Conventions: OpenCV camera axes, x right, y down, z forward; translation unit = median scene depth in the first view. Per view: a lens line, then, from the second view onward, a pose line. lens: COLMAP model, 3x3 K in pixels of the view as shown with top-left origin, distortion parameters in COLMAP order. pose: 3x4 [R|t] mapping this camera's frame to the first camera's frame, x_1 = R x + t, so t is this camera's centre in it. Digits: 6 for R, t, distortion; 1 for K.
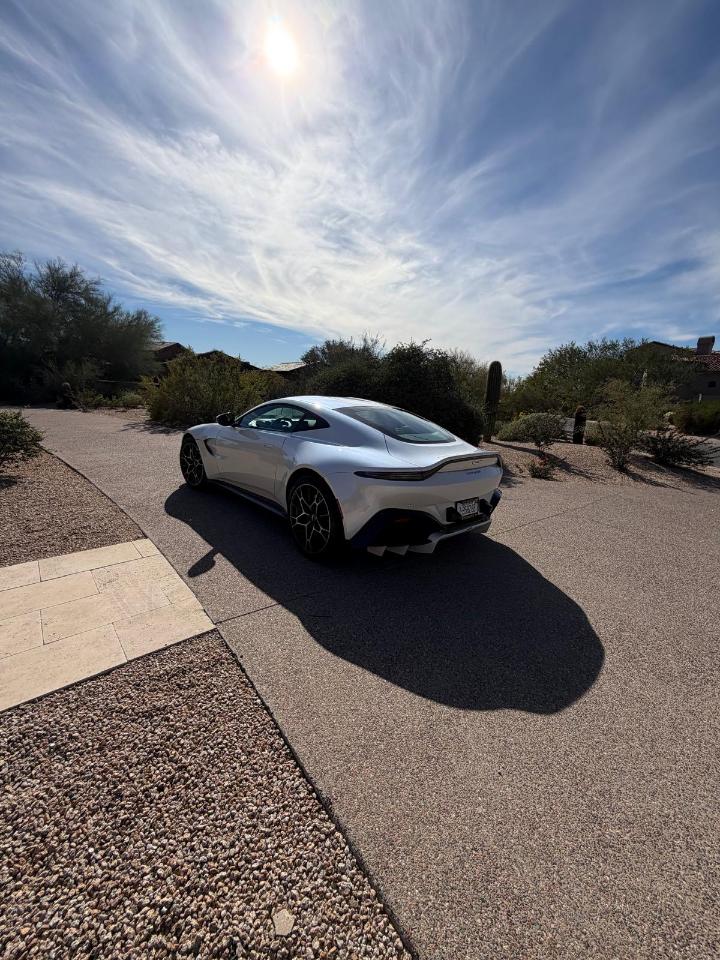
lens RADIAL K [[381.3, 0, 359.5], [0, 381.3, 476.8], [0, 0, 1]] dist [-0.000759, -0.000229]
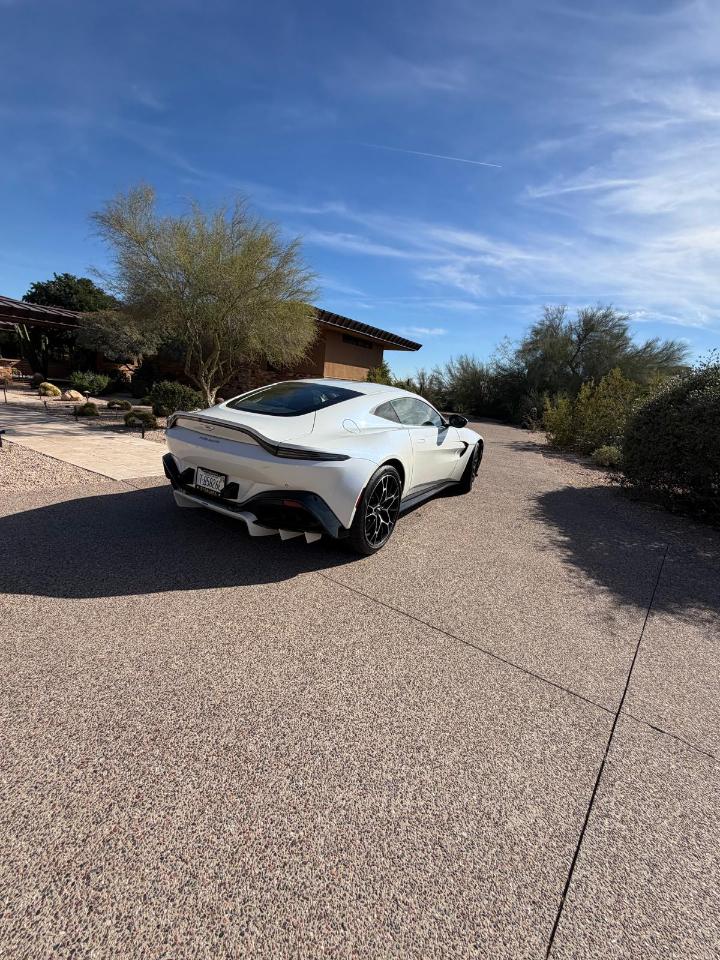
lens RADIAL K [[381.3, 0, 362.5], [0, 381.3, 477.8], [0, 0, 1]] dist [-0.000759, -0.000229]
pose [[0.295694, 0.201424, -0.933806, 0.849733], [-0.291350, 0.949961, 0.112651, -0.089450], [0.909769, 0.238754, 0.339583, 0.709919]]
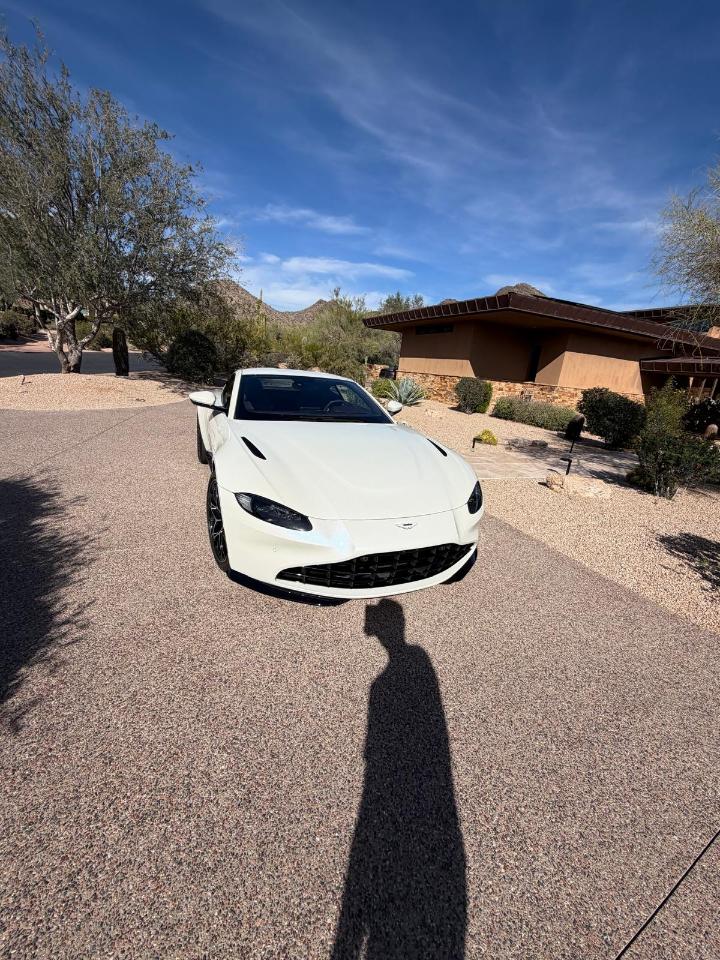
lens RADIAL K [[381.3, 0, 361.5], [0, 381.3, 477.1], [0, 0, 1]] dist [-0.000759, -0.000229]
pose [[-0.941203, -0.223741, 0.253132, -0.433101], [-0.075814, 0.870036, 0.487124, -0.423898], [-0.329224, 0.439292, -0.835843, 1.752313]]
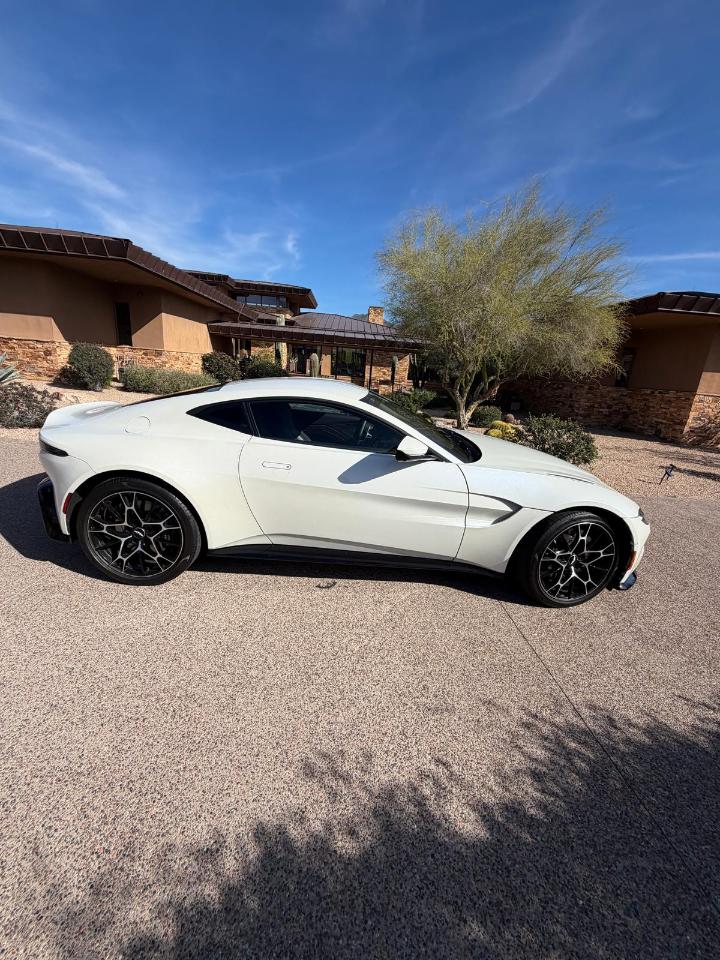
lens RADIAL K [[381.3, 0, 358.7], [0, 381.3, 481.3], [0, 0, 1]] dist [-0.000759, -0.000229]
pose [[-0.634150, 0.119234, -0.763962, 0.463579], [-0.281503, 0.884628, 0.371737, -0.299424], [0.720146, 0.450795, -0.527422, 1.400433]]
